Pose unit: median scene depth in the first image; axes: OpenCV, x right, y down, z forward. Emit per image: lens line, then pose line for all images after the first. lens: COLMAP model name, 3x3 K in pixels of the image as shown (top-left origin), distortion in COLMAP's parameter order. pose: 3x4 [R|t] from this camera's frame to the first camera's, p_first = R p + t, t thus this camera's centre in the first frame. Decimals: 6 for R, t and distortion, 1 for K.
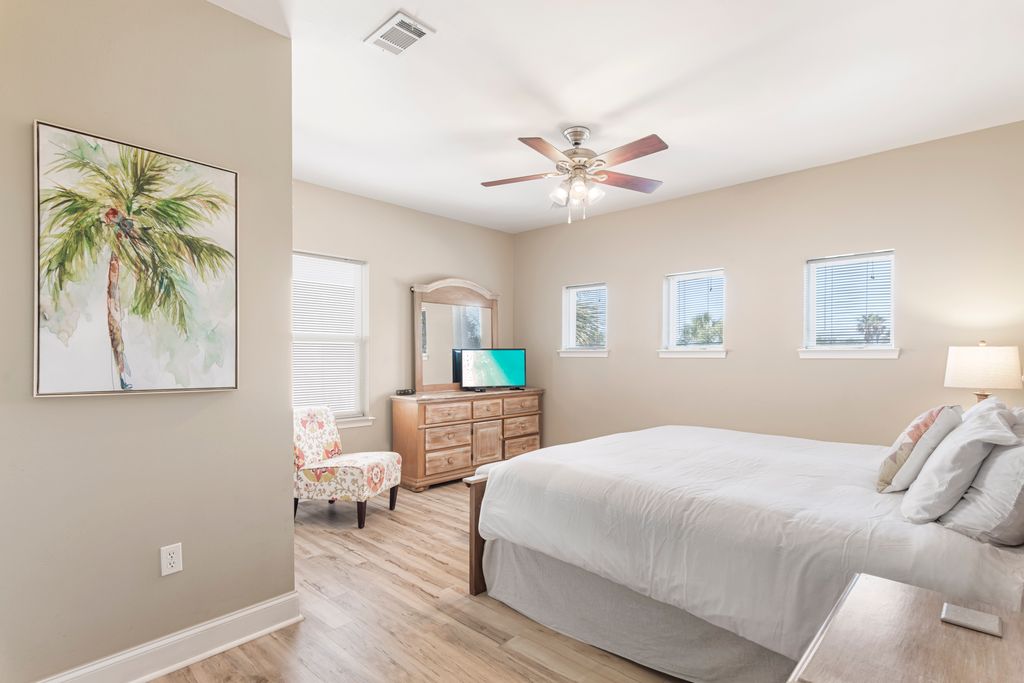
lens RADIAL K [[501.6, 0, 512.0], [0, 501.6, 341.5], [0, 0, 1]] dist [-0.000270, -0.000371]
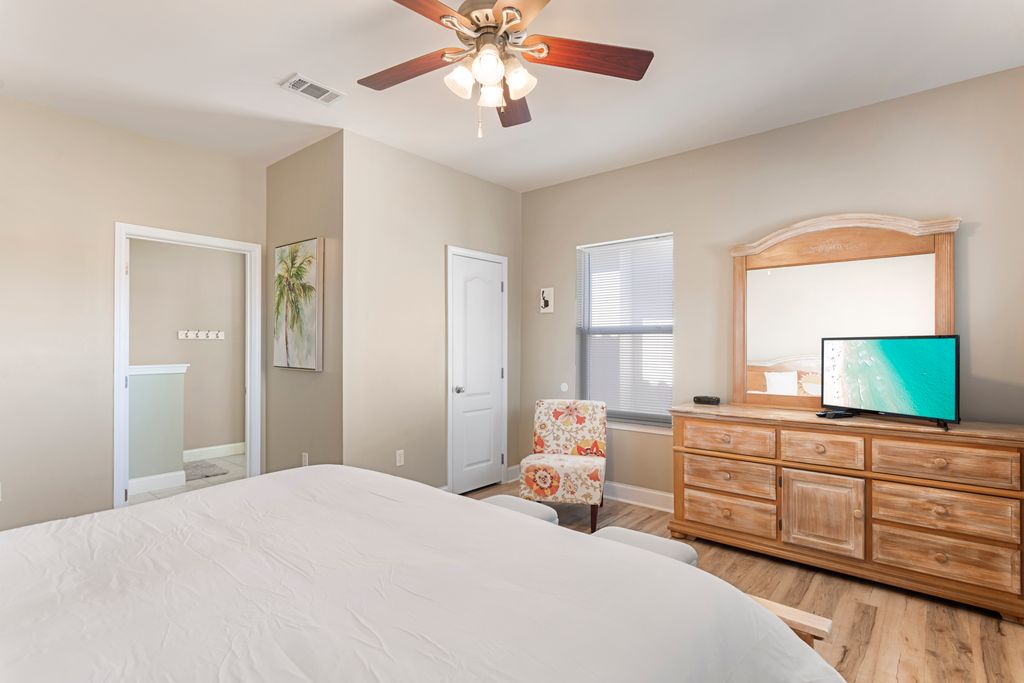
lens RADIAL K [[501.6, 0, 512.0], [0, 501.6, 341.5], [0, 0, 1]] dist [-0.000270, -0.000371]
pose [[0.062250, -0.009260, -0.998018, 0.509686], [0.028804, 0.999557, -0.007477, 0.014160], [0.997645, -0.028281, 0.062489, 0.698003]]
